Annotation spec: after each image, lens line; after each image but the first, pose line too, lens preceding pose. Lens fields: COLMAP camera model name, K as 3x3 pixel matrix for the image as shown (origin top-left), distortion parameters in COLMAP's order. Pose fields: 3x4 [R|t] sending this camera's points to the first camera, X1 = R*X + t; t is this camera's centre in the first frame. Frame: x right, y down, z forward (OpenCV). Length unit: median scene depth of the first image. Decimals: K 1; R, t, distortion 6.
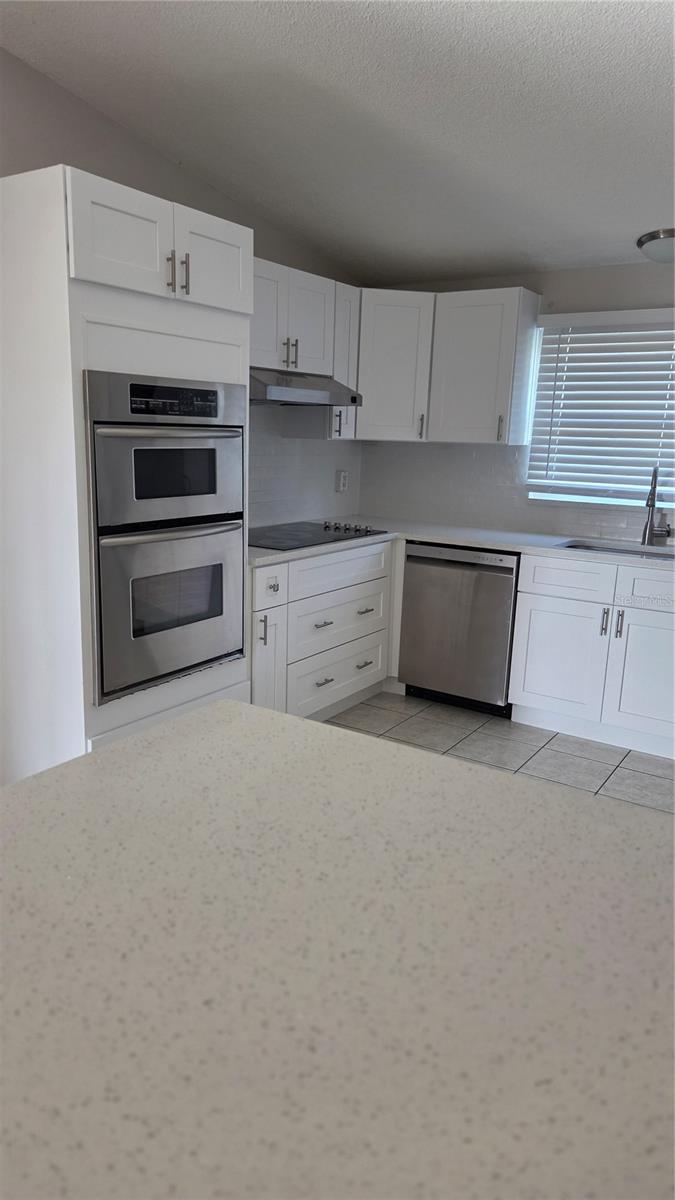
lens RADIAL K [[807.9, 0, 292.4], [0, 807.9, 600.7], [0, 0, 1]] dist [0.032059, -0.001771]
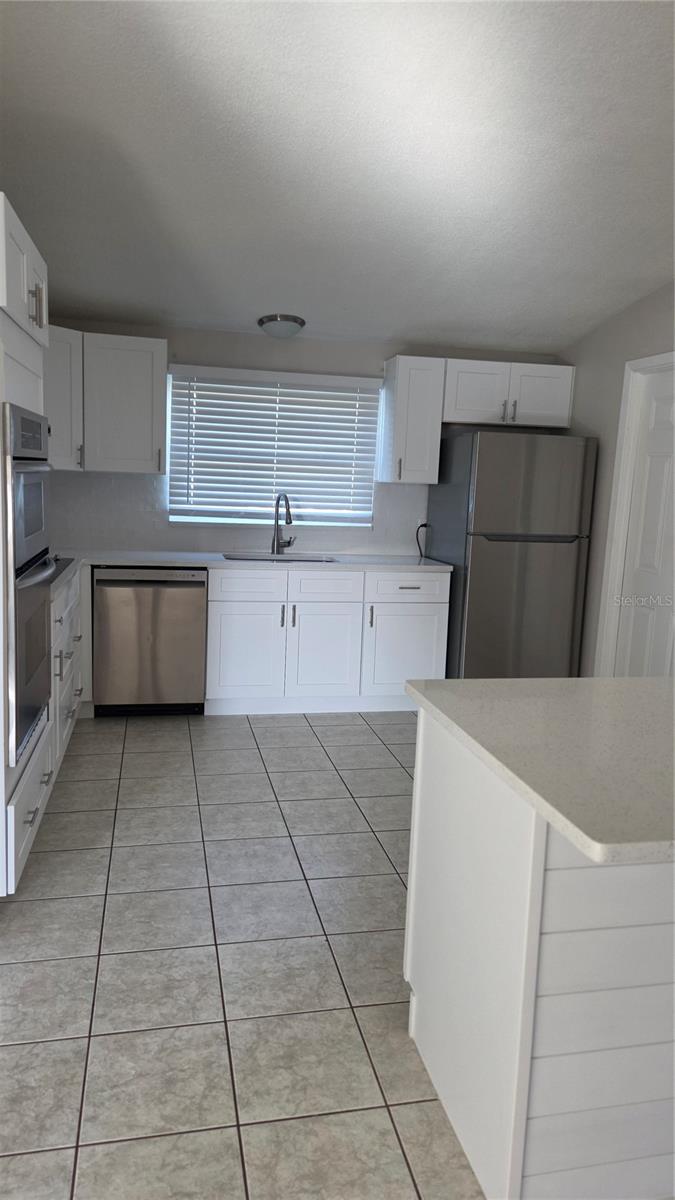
lens RADIAL K [[815.2, 0, 335.1], [0, 815.2, 580.9], [0, 0, 1]] dist [0.046912, -0.004039]
pose [[0.674108, -0.093077, 0.732745, -0.458586], [0.128252, 0.991709, 0.007982, -0.026500], [-0.727413, 0.088595, 0.680457, 0.070736]]
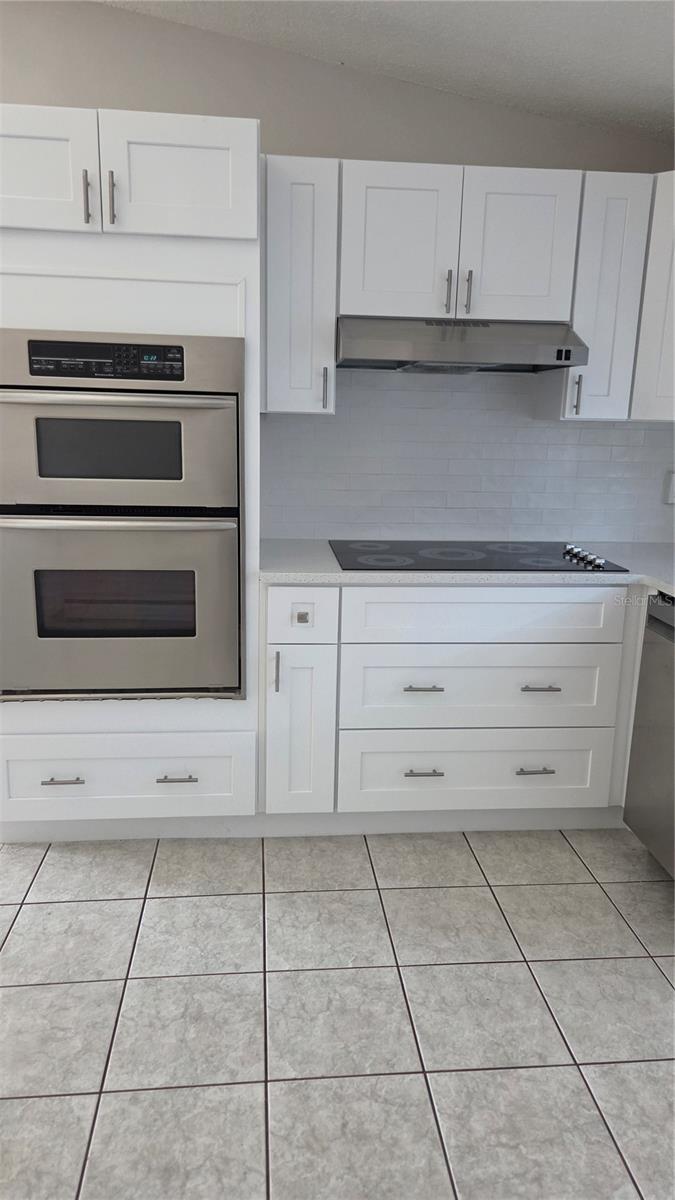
lens RADIAL K [[815.2, 0, 335.1], [0, 815.2, 580.9], [0, 0, 1]] dist [0.046912, -0.004039]
pose [[0.651372, 0.148276, -0.744130, 0.474635], [-0.166769, 0.984715, 0.050234, -0.079563], [0.740205, 0.091377, 0.666144, 0.470506]]
